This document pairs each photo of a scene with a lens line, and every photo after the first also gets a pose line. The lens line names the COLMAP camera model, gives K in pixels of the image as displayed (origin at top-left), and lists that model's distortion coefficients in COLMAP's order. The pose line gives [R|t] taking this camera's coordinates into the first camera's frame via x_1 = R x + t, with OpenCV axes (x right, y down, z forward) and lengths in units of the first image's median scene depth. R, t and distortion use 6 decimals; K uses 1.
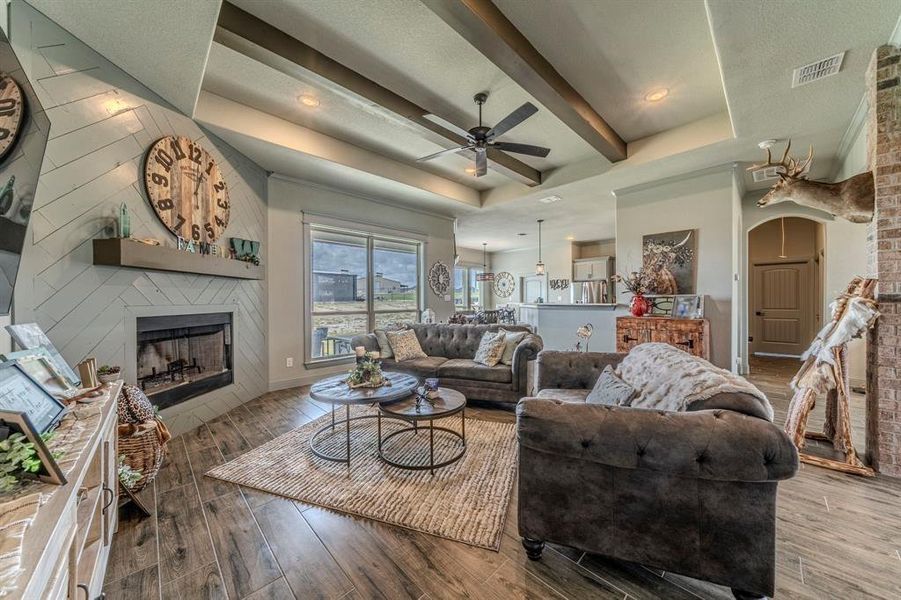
lens RADIAL K [[313.2, 0, 439.3], [0, 313.2, 299.5], [0, 0, 1]] dist [-0.002743, 0.000378]
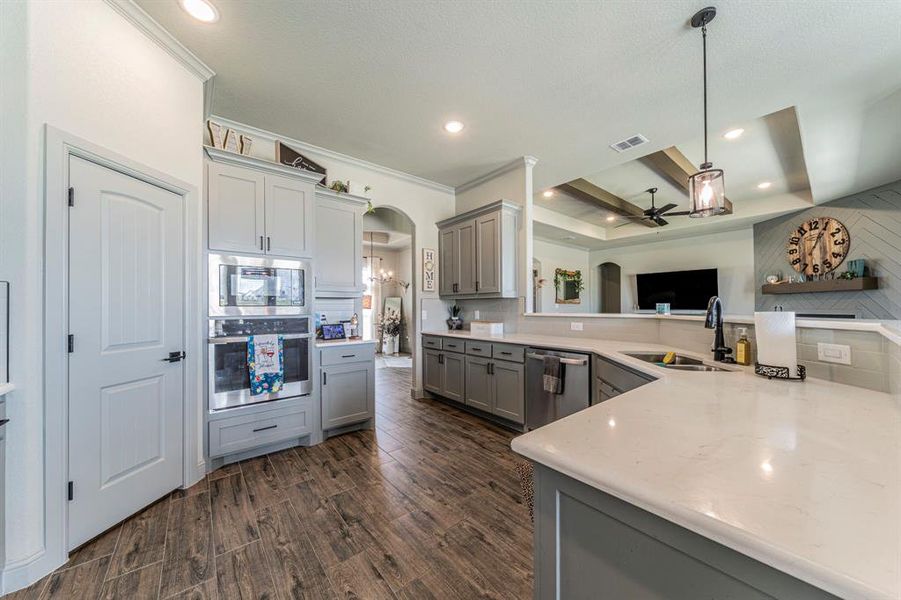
lens RADIAL K [[313.2, 0, 447.2], [0, 313.2, 304.5], [0, 0, 1]] dist [-0.002743, 0.000378]
pose [[-0.997156, 0.000252, 0.075367, 0.904648], [-0.000455, 0.999956, -0.009360, 0.005603], [-0.075366, -0.009367, -0.997112, 2.243779]]
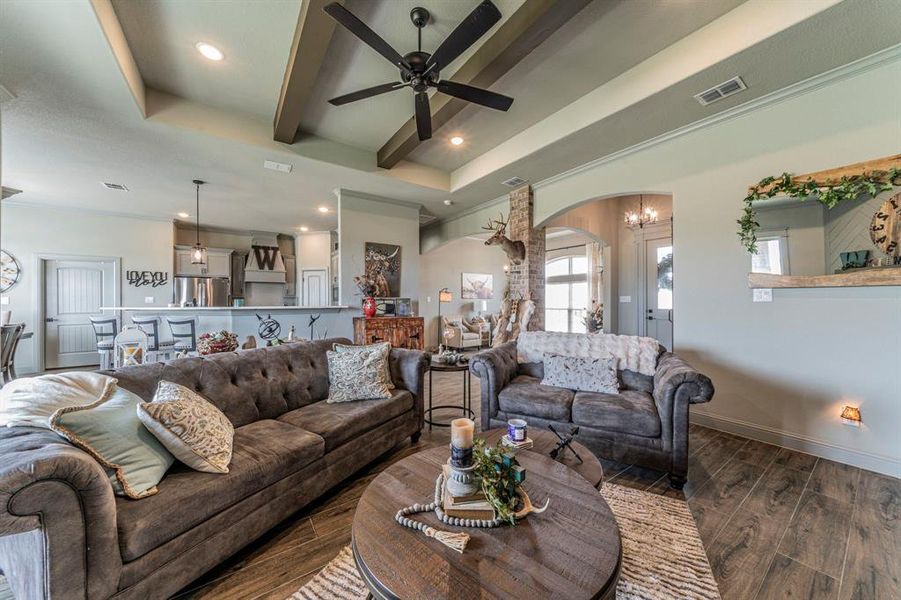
lens RADIAL K [[313.2, 0, 452.4], [0, 313.2, 301.0], [0, 0, 1]] dist [-0.002743, 0.000378]
pose [[0.126447, -0.003372, 0.991968, -0.451466], [0.002665, 0.999992, 0.003060, -0.004433], [-0.991970, 0.002256, 0.126455, 0.680821]]
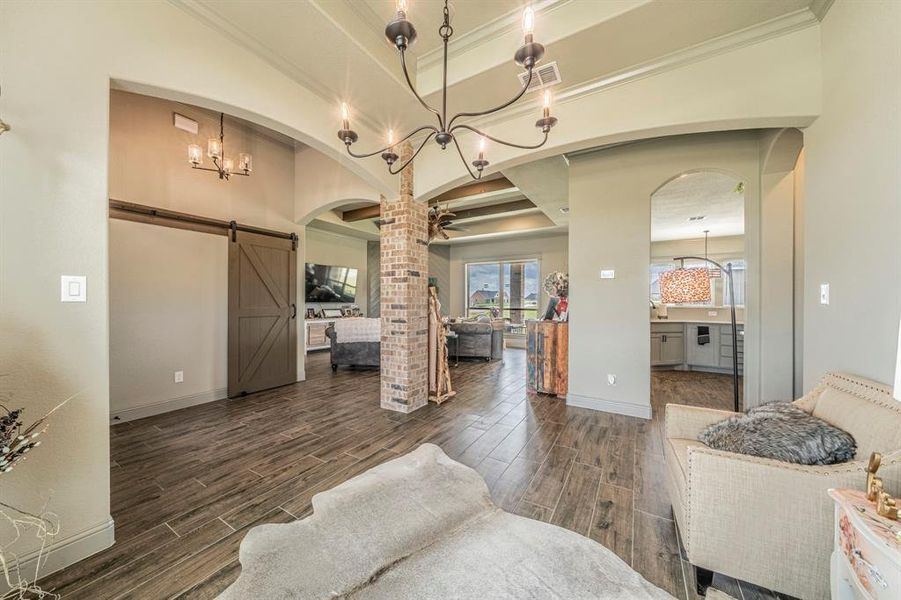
lens RADIAL K [[313.2, 0, 444.7], [0, 313.2, 295.4], [0, 0, 1]] dist [-0.002743, 0.000378]
pose [[0.256796, -0.012114, -0.966390, 1.792814], [-0.005805, 0.999884, -0.014076, -0.003632], [0.966448, 0.009225, 0.256696, 0.405580]]
